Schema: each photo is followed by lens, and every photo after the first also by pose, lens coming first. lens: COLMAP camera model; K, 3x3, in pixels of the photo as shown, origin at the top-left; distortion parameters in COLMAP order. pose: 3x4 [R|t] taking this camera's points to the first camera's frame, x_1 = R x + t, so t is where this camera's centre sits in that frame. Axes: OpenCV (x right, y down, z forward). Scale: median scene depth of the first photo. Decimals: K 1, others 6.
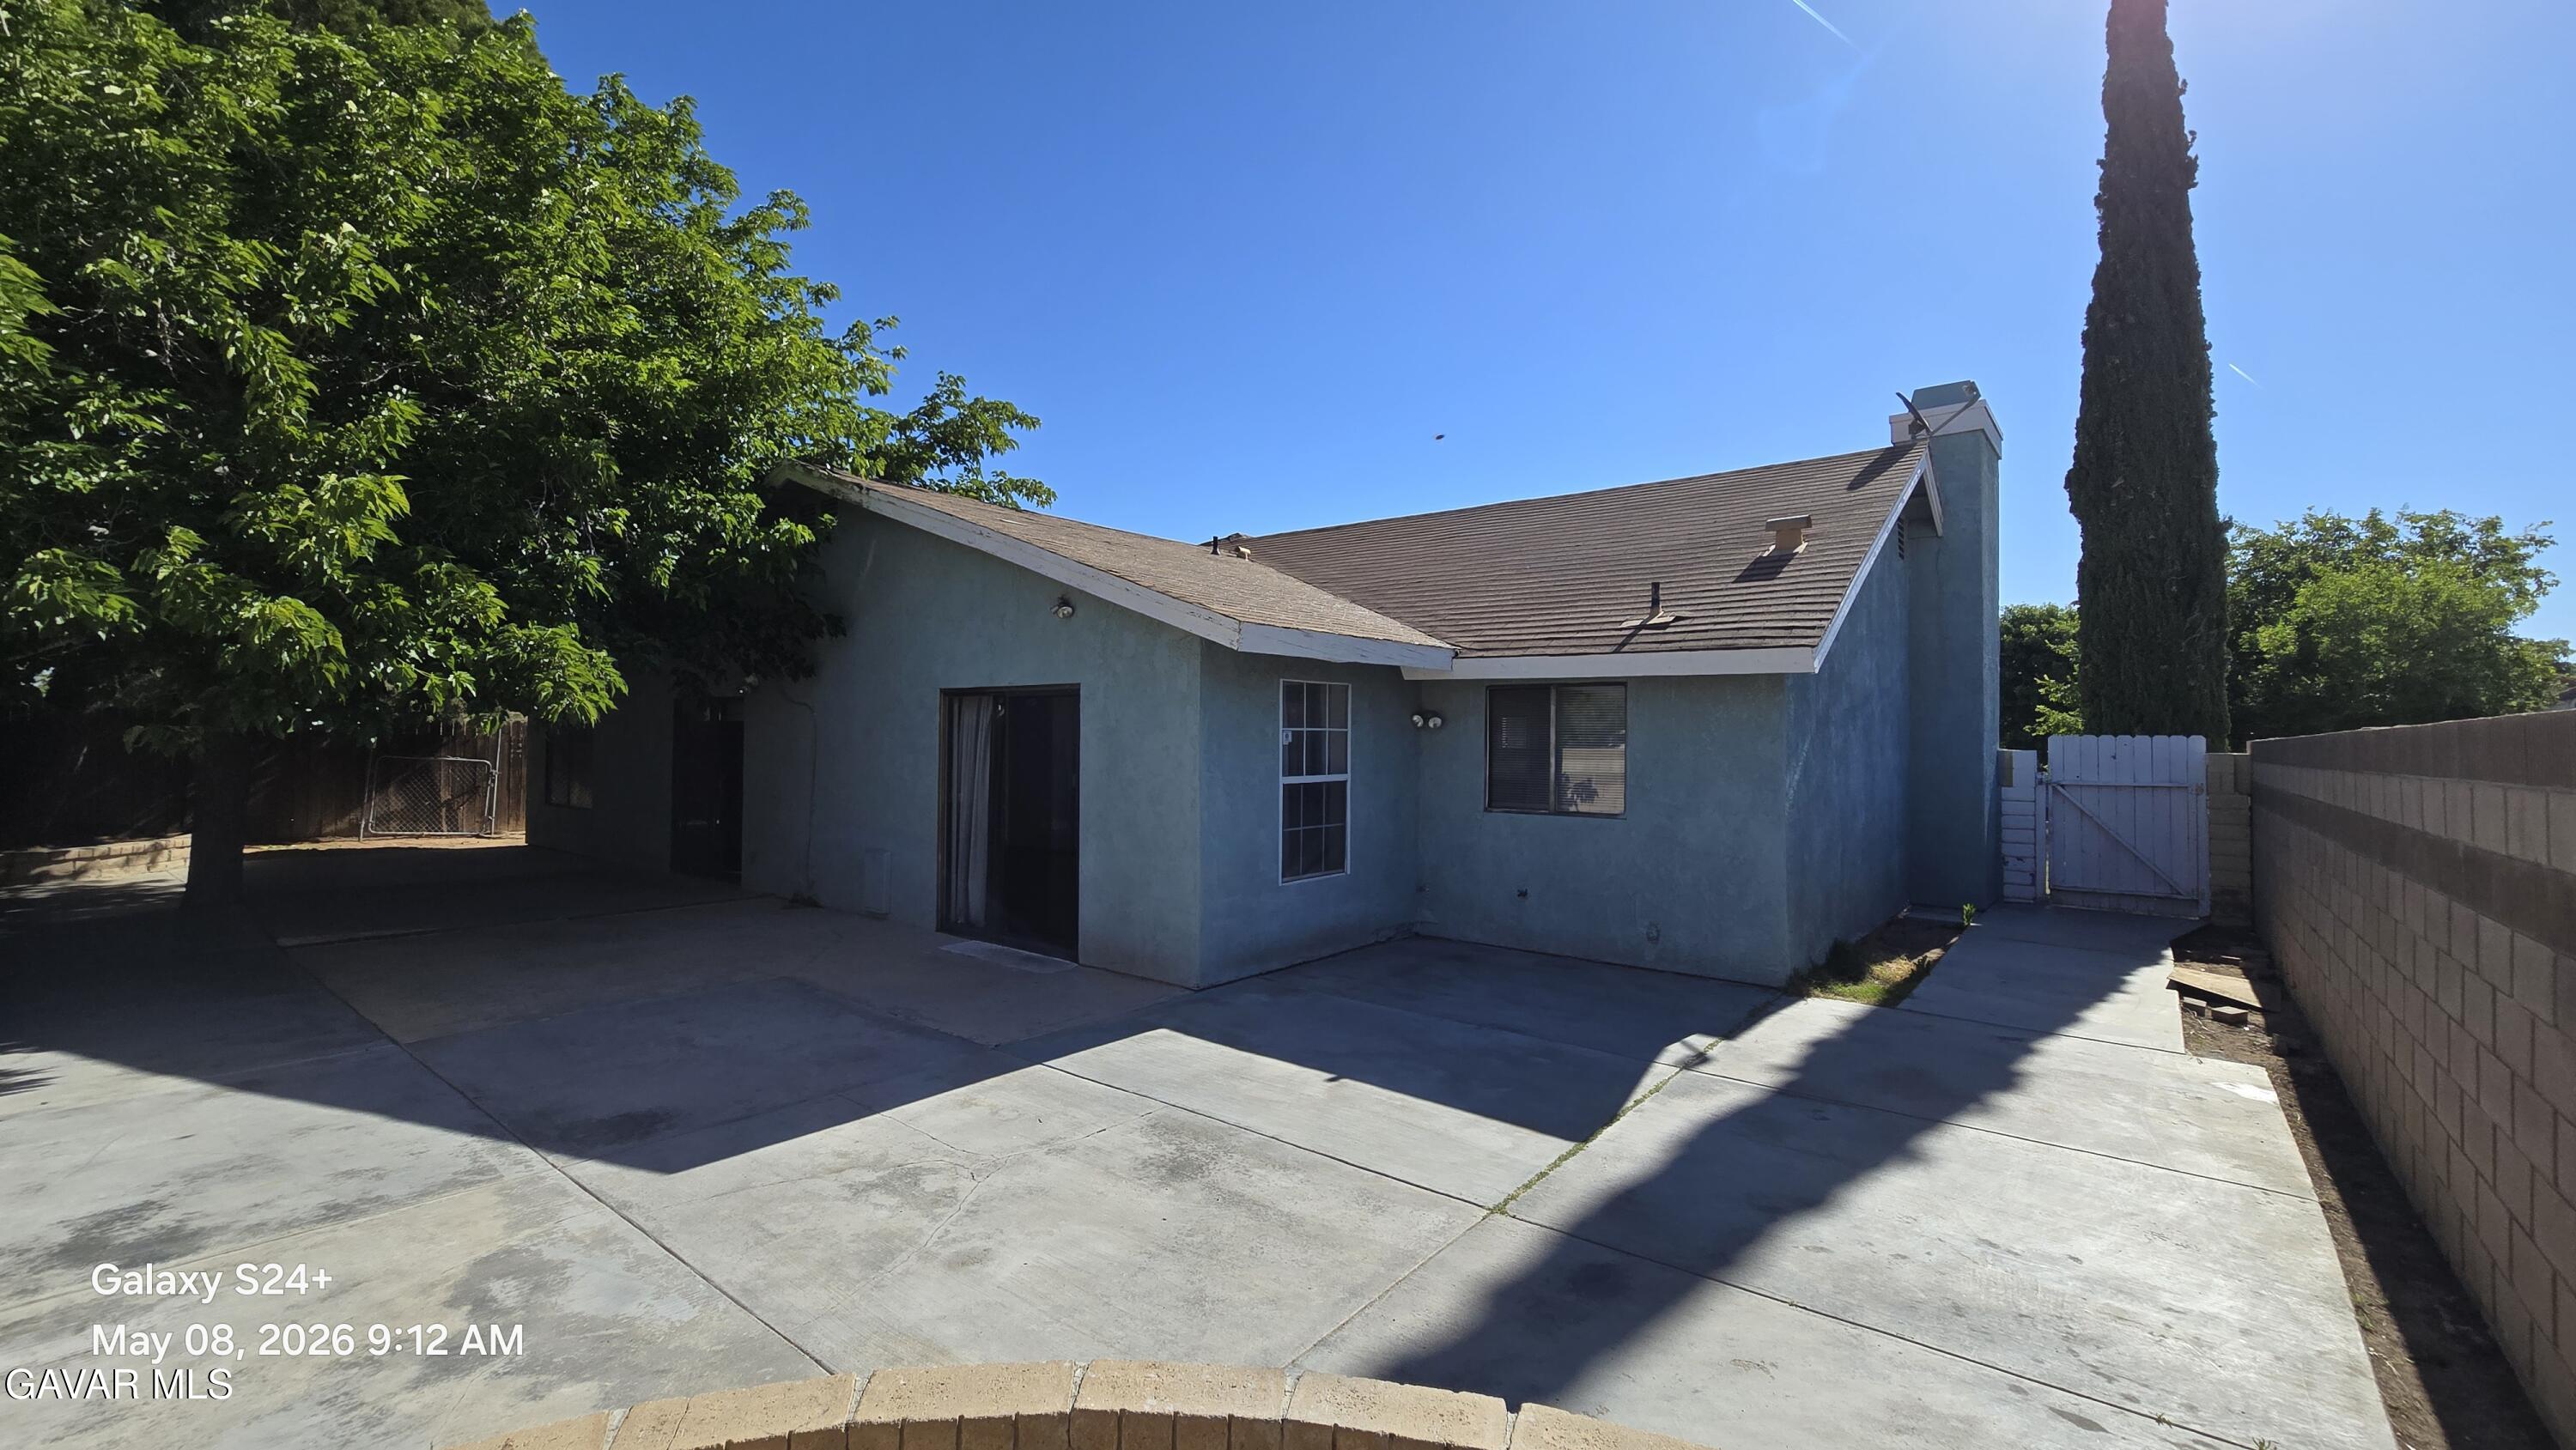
lens RADIAL K [[1058.4, 0, 1280.7], [0, 1058.4, 718.7], [0, 0, 1]] dist [-0.000857, 0.000024]
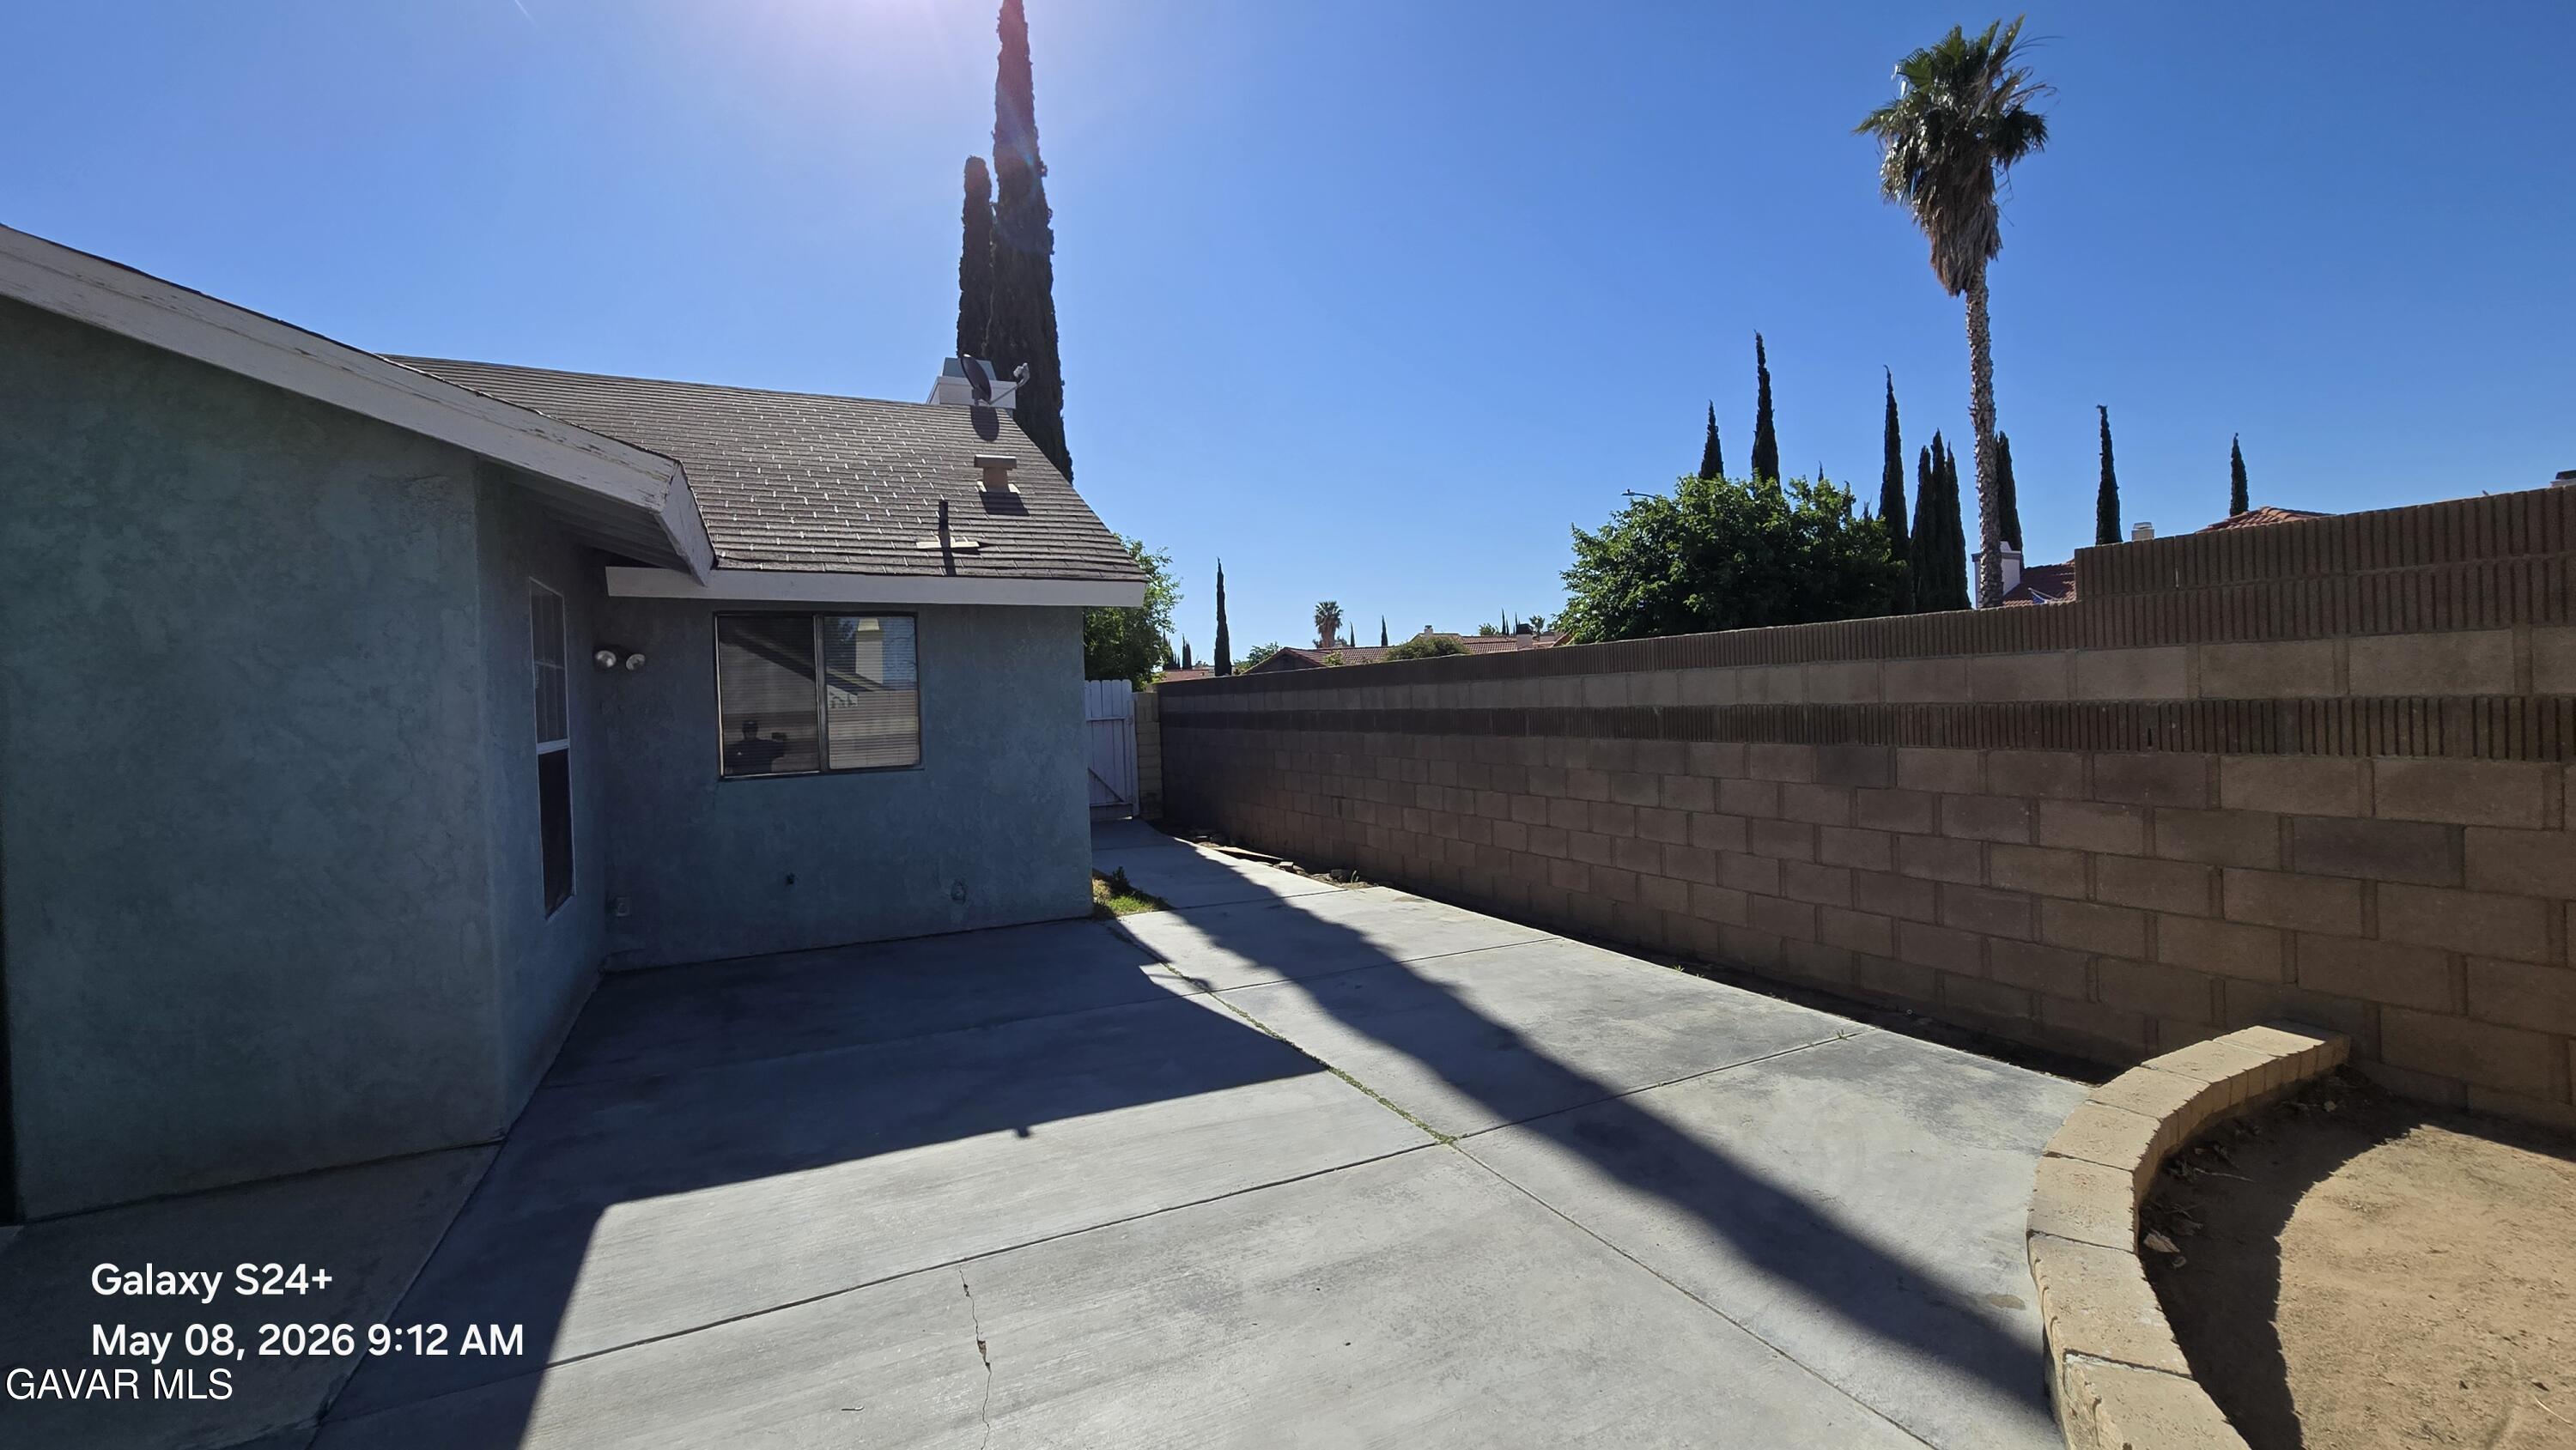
lens RADIAL K [[1058.4, 0, 1282.9], [0, 1058.4, 726.5], [0, 0, 1]] dist [-0.000857, 0.000024]
pose [[0.421750, -0.049149, 0.905379, -0.564776], [0.019362, 0.998790, 0.045201, 0.042309], [-0.906506, -0.001534, 0.422191, 0.600069]]
